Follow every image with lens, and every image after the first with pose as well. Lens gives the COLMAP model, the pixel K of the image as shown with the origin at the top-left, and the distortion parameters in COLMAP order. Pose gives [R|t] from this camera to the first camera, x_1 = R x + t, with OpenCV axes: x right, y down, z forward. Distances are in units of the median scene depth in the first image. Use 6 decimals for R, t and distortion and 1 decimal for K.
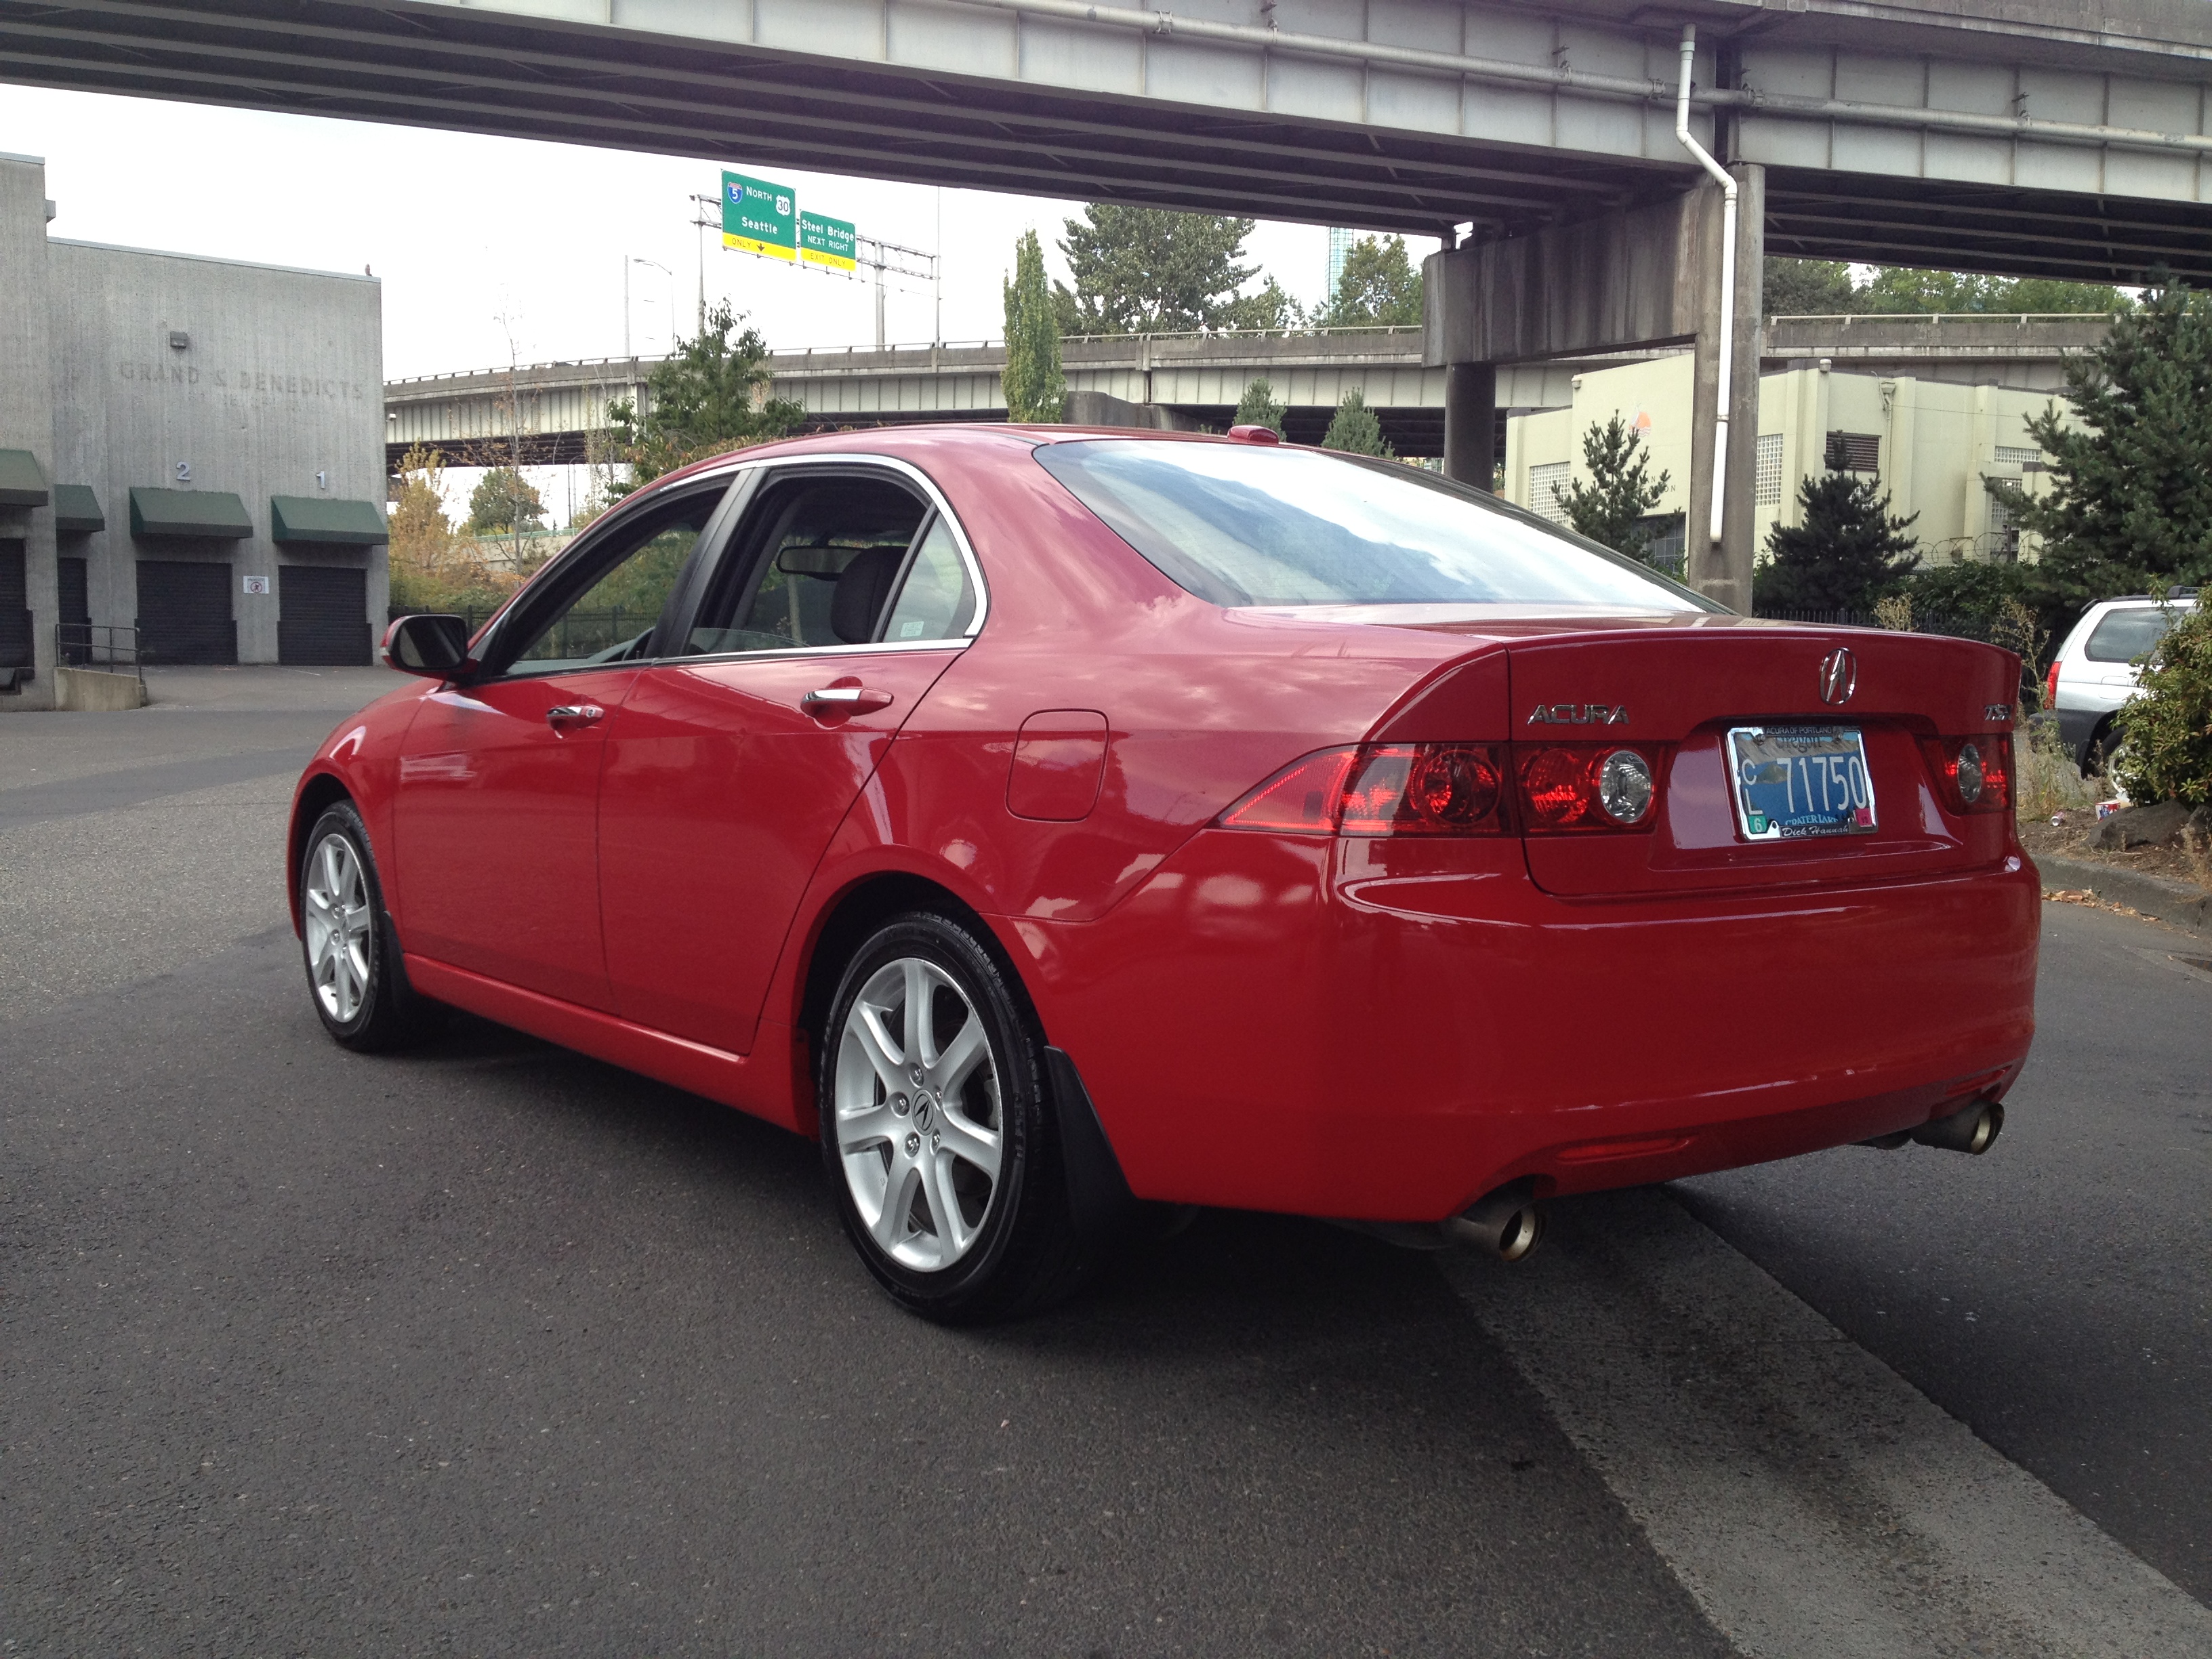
lens RADIAL K [[2129.3, 0, 1104.9], [0, 2129.3, 863.5], [0, 0, 1]] dist [0.074084, -0.157091]
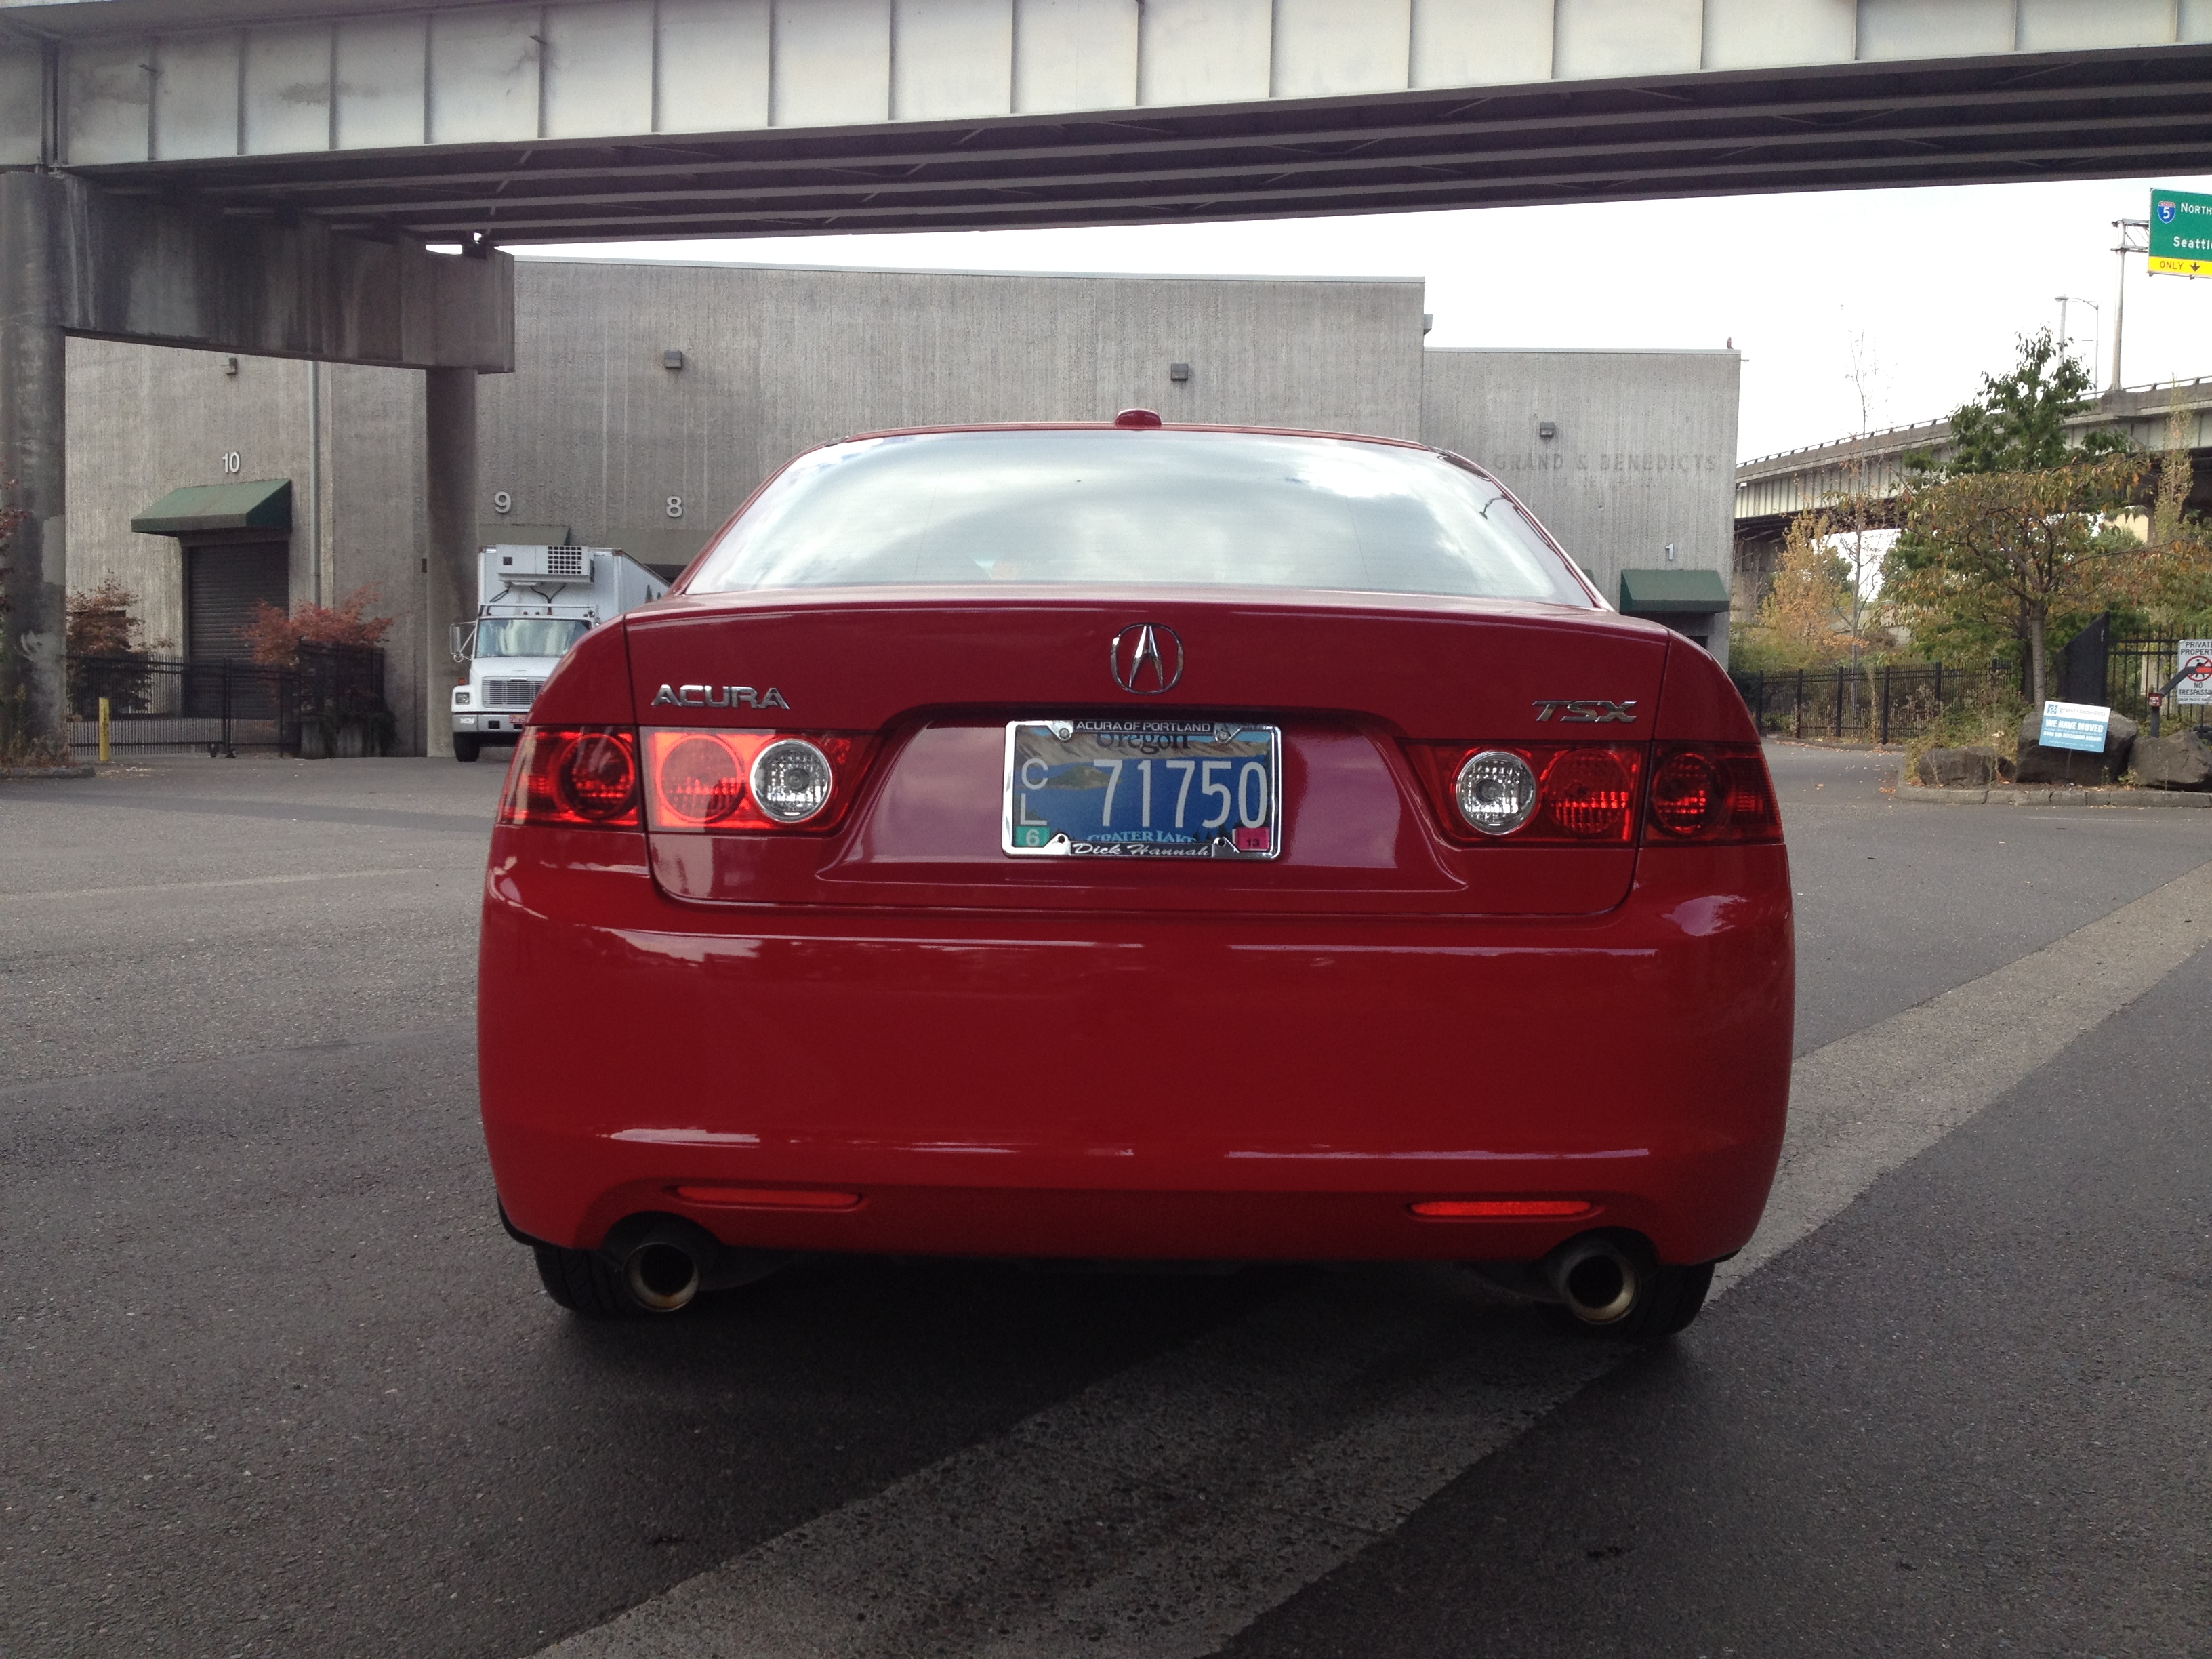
lens RADIAL K [[2129.3, 0, 1104.9], [0, 2129.3, 863.5], [0, 0, 1]] dist [0.074084, -0.157091]
pose [[0.782097, 0.036243, -0.622102, 0.071791], [-0.056689, 0.998306, -0.013108, 0.000038], [0.620573, 0.045518, 0.782826, 0.032646]]
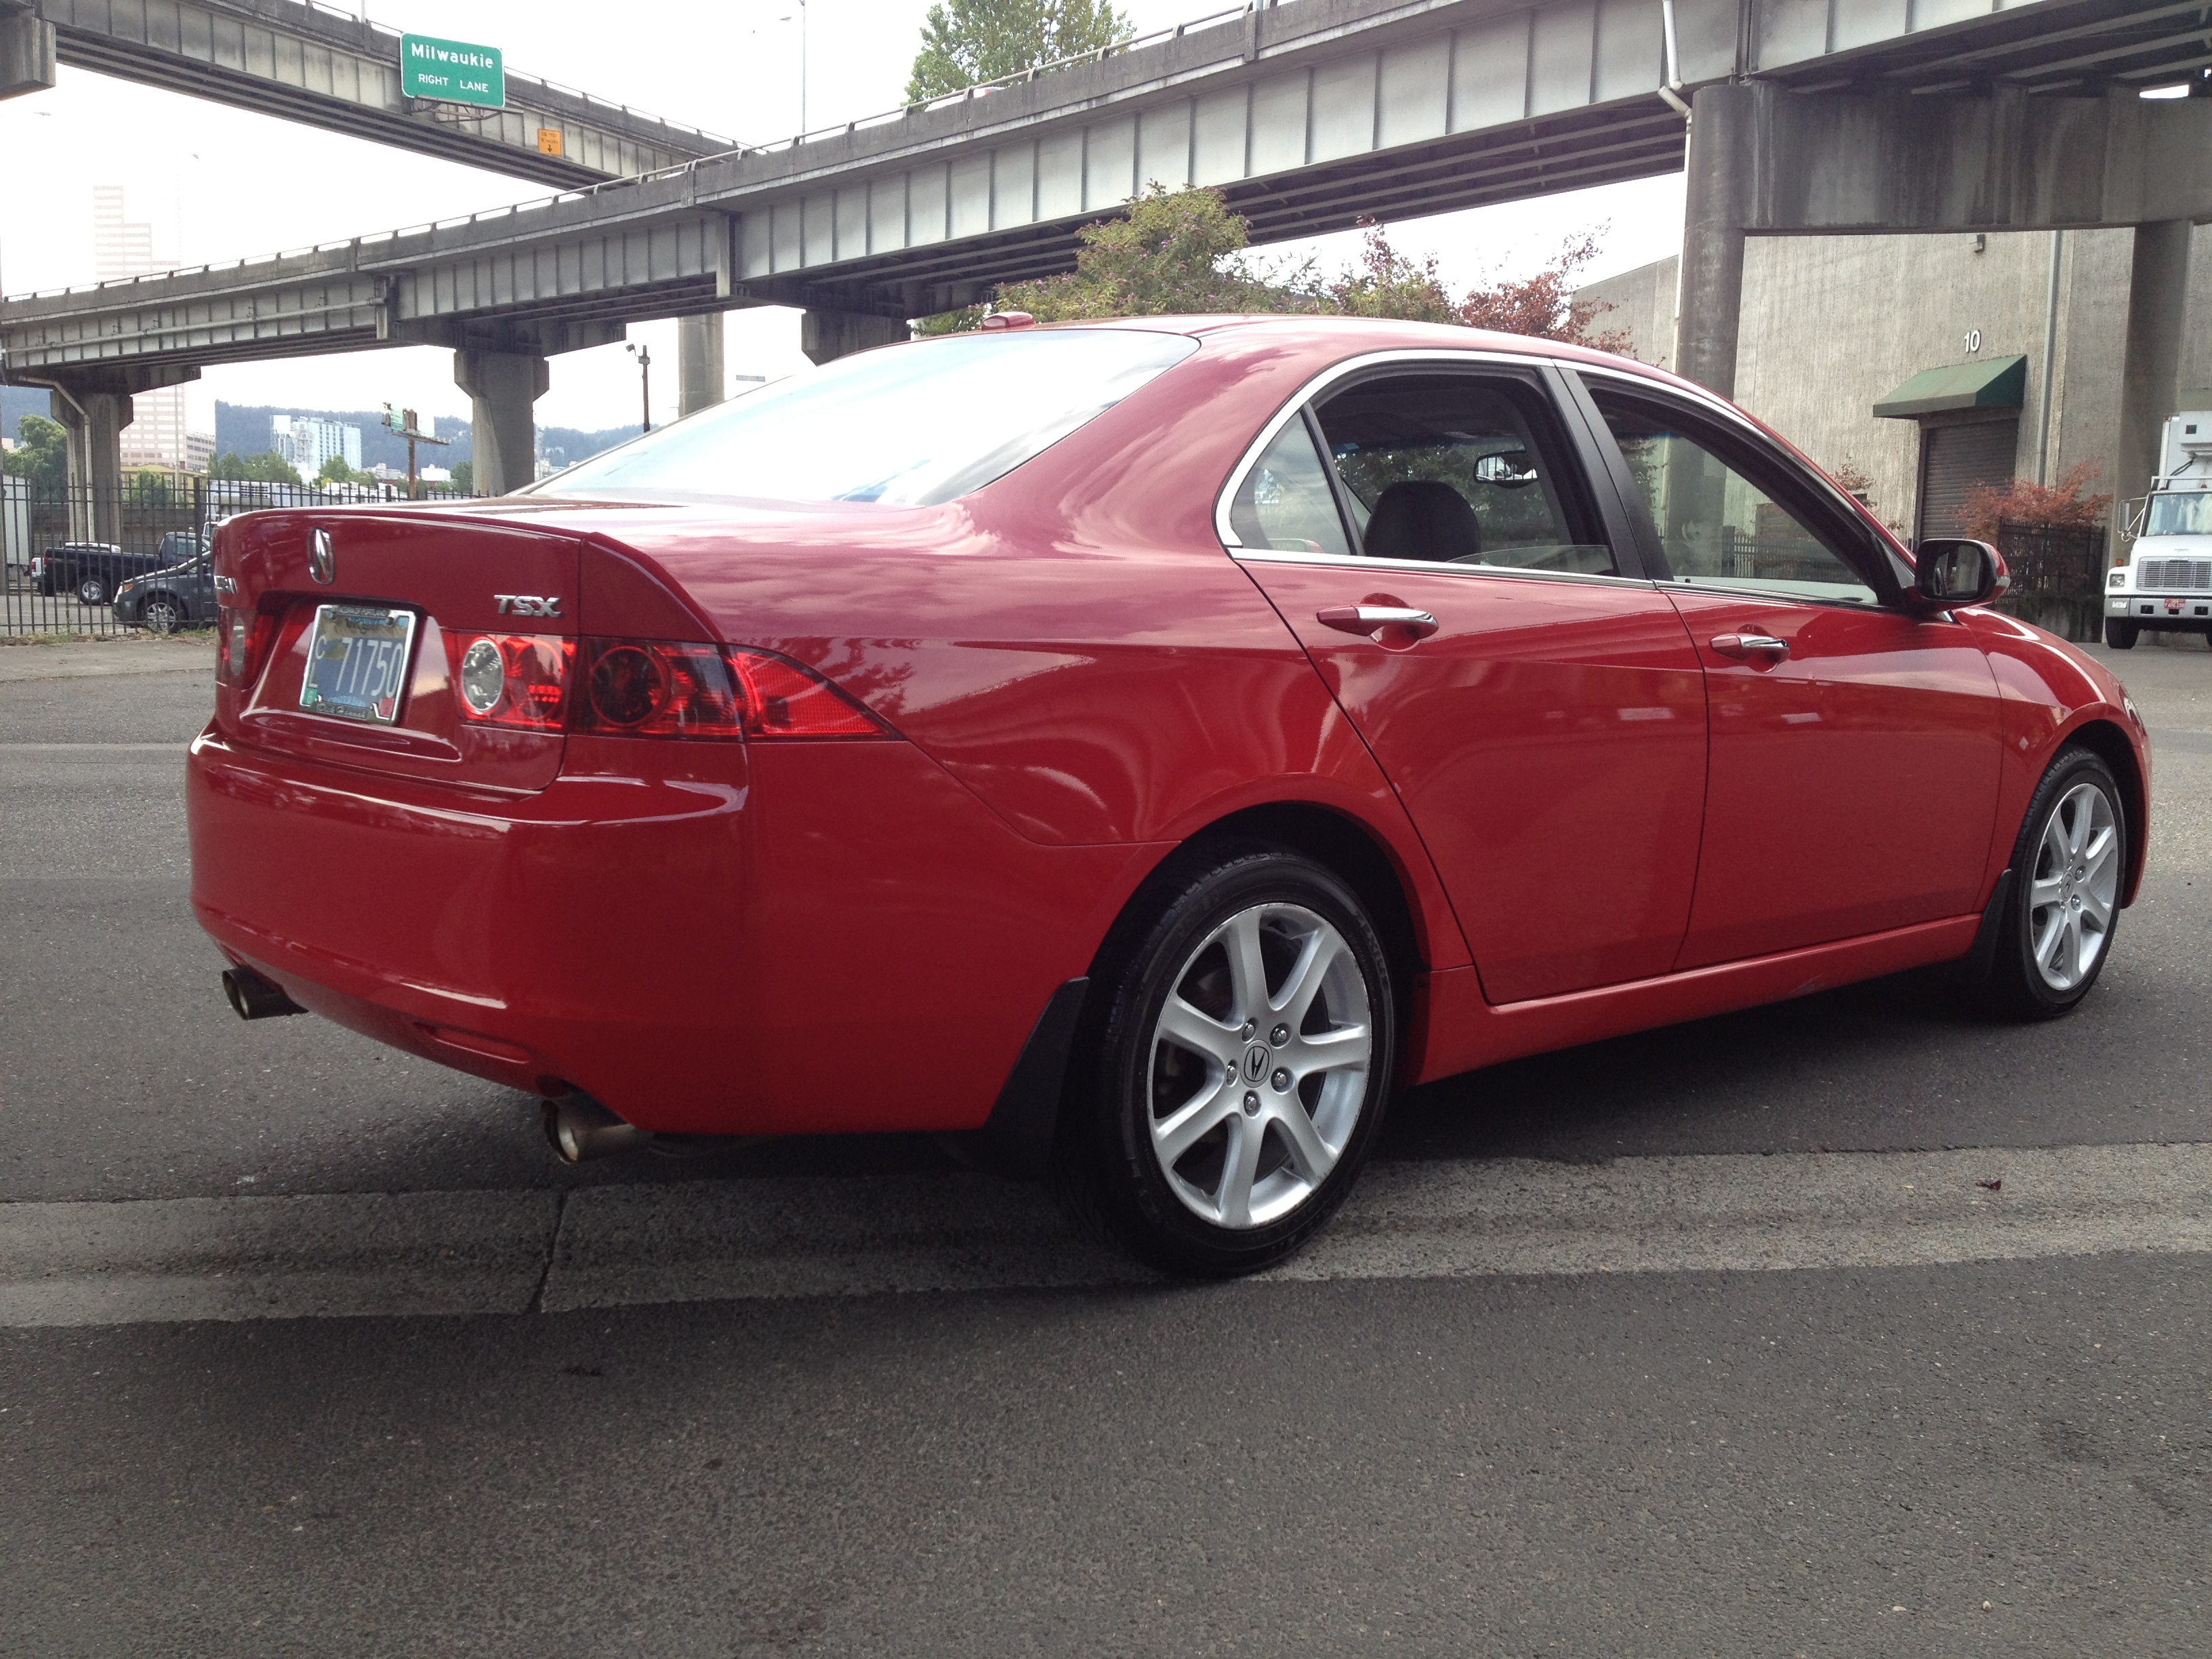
lens RADIAL K [[2129.3, 0, 1104.9], [0, 2129.3, 863.5], [0, 0, 1]] dist [0.074084, -0.157091]
pose [[0.061933, 0.122238, -0.990567, 0.119379], [-0.109377, 0.987326, 0.114999, -0.008760], [0.992069, 0.101223, 0.074518, 0.113225]]
